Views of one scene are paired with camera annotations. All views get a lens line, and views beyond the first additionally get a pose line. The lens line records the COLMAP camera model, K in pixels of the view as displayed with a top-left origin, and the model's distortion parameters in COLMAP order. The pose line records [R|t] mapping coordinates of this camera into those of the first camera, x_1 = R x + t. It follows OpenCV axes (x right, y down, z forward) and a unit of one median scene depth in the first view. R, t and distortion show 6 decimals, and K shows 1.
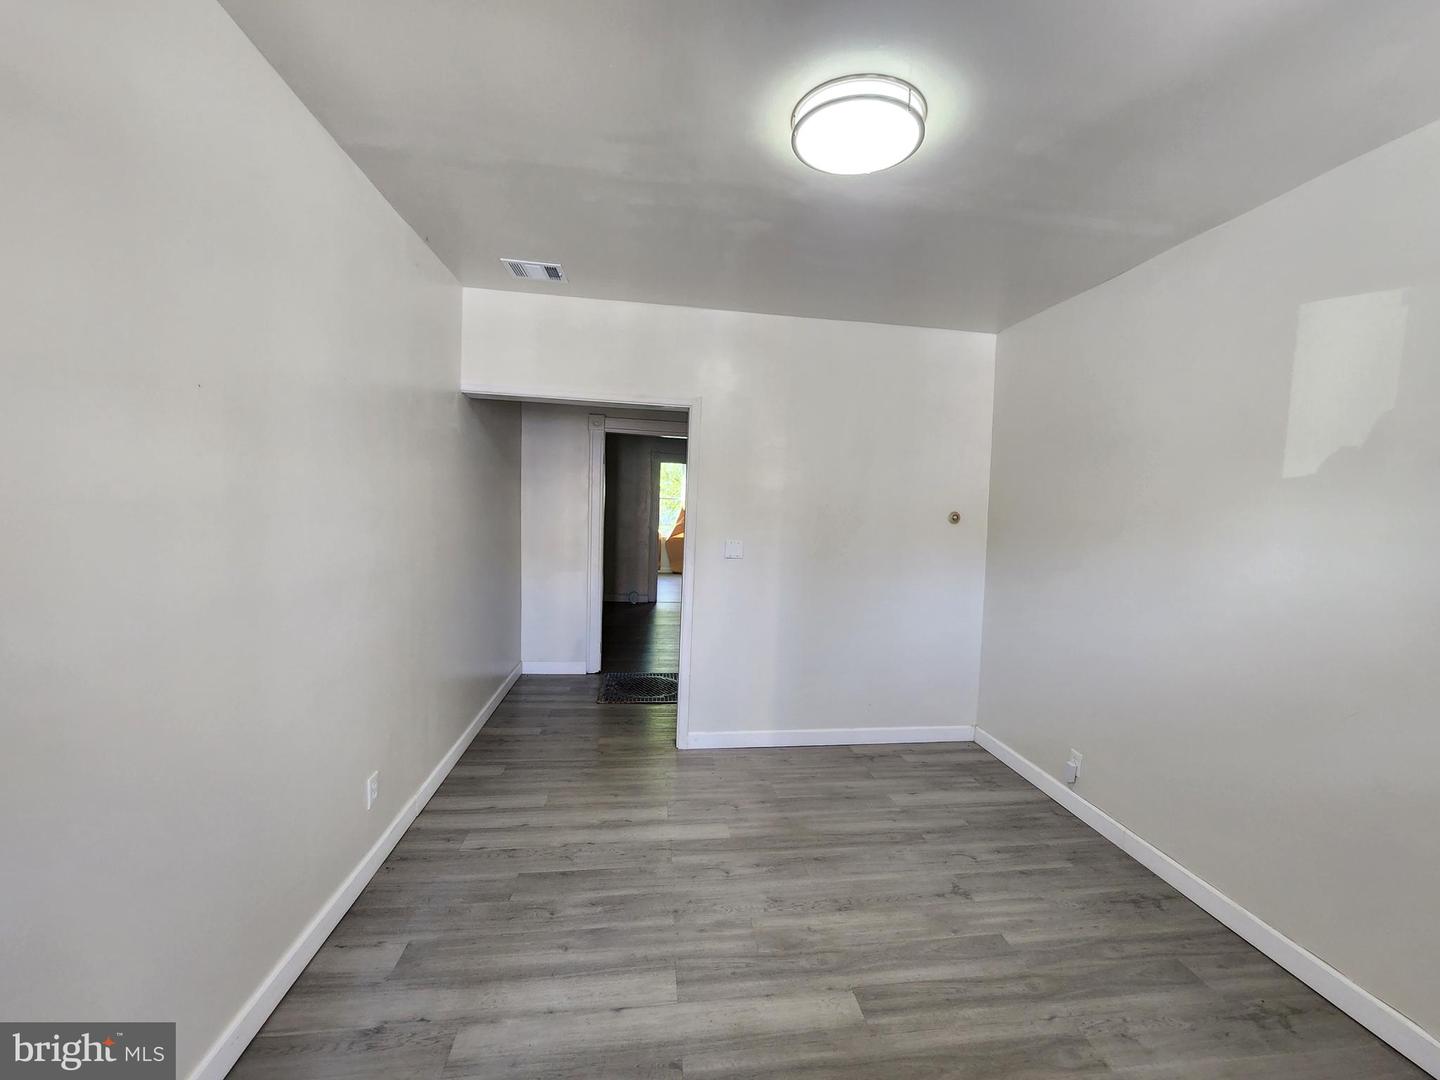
lens RADIAL K [[587.4, 0, 729.2], [0, 587.4, 543.8], [0, 0, 1]] dist [0.016488, -0.009664]
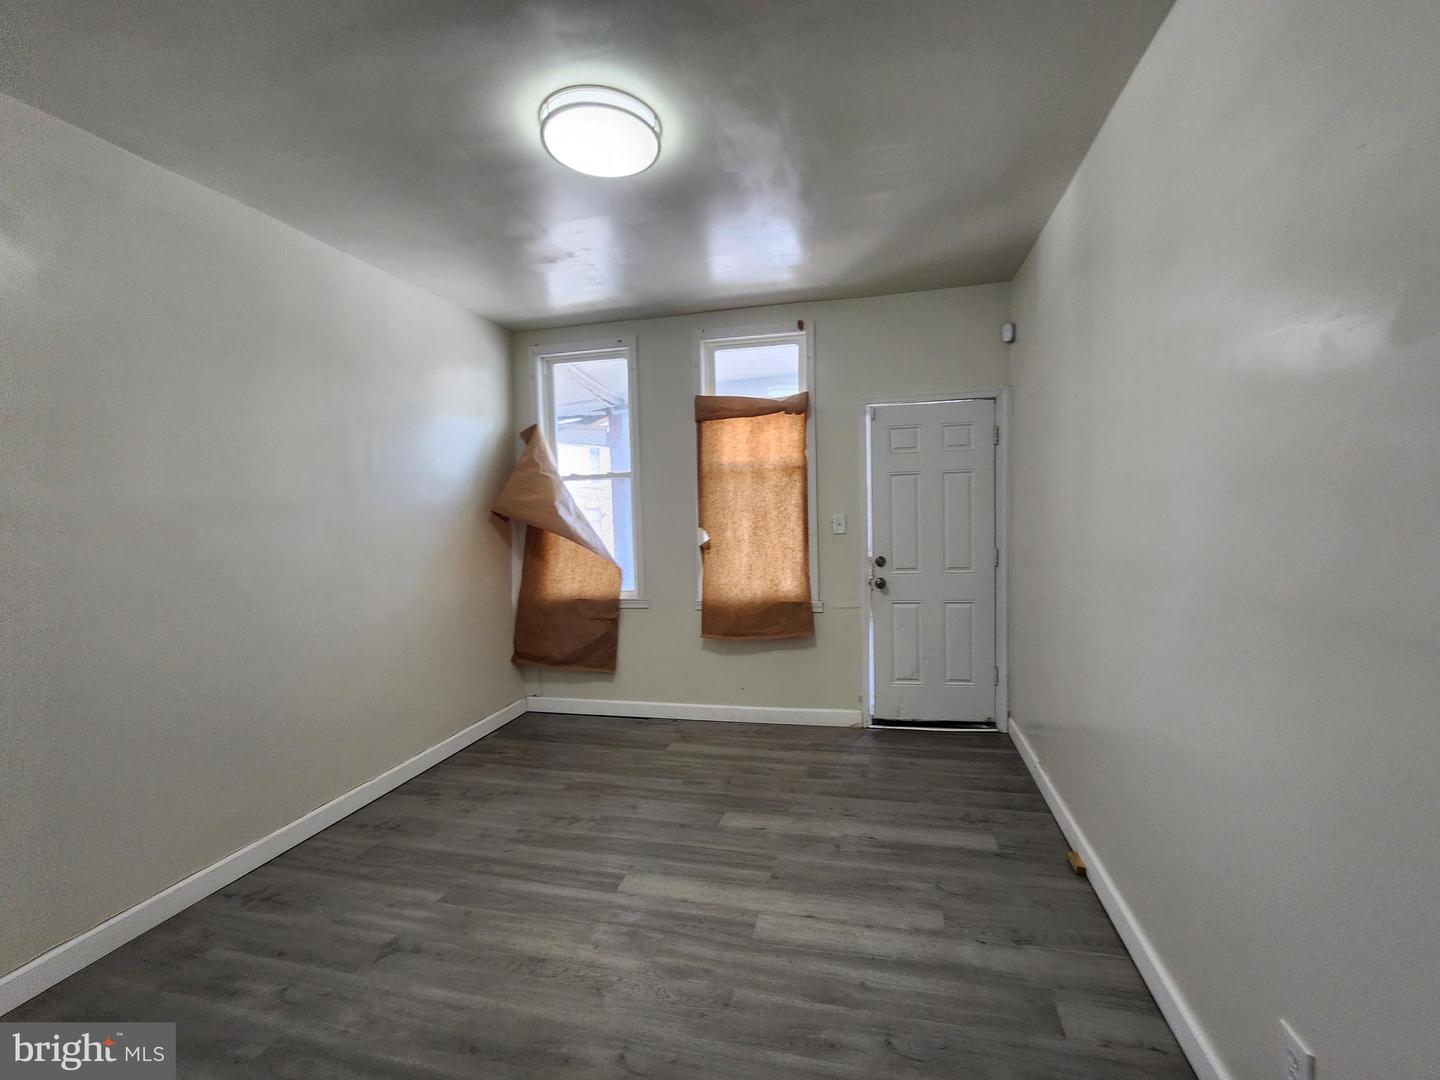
lens RADIAL K [[587.4, 0, 729.2], [0, 587.4, 543.8], [0, 0, 1]] dist [0.016488, -0.009664]
pose [[-0.921239, -0.034298, 0.387482, -0.421529], [0.020090, 0.990581, 0.135446, -0.087844], [-0.388478, 0.132562, -0.911873, 1.834170]]
